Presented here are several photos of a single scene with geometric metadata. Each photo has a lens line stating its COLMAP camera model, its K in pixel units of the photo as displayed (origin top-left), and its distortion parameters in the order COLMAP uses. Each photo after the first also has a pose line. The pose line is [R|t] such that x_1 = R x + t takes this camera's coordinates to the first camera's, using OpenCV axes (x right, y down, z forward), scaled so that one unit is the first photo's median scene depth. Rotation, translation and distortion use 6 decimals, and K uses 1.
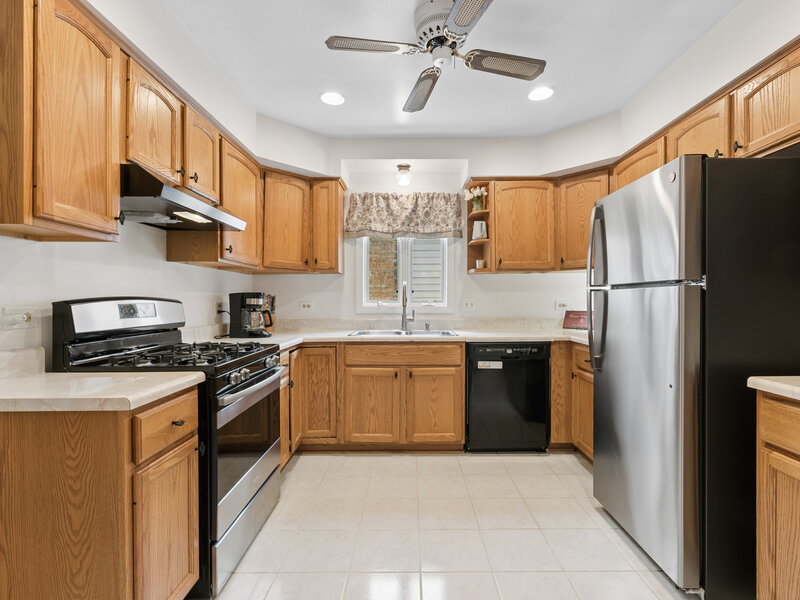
lens RADIAL K [[391.7, 0, 403.1], [0, 391.7, 302.0], [0, 0, 1]] dist [-0.000486, 0.000830]
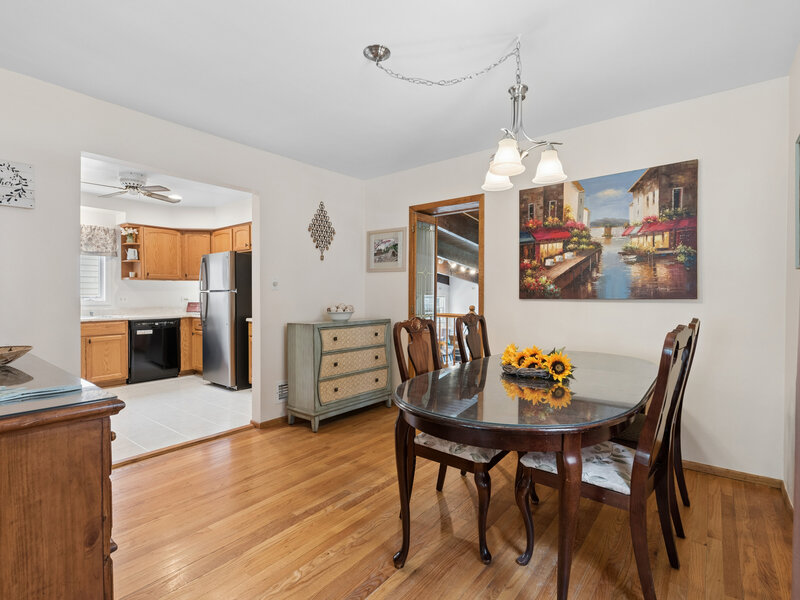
lens RADIAL K [[391.7, 0, 415.5], [0, 391.7, 300.3], [0, 0, 1]] dist [-0.000486, 0.000830]
pose [[0.591739, -0.006336, 0.806105, -0.449107], [0.003324, 0.999980, 0.005420, 0.006665], [-0.806123, -0.000528, 0.591748, -0.980148]]
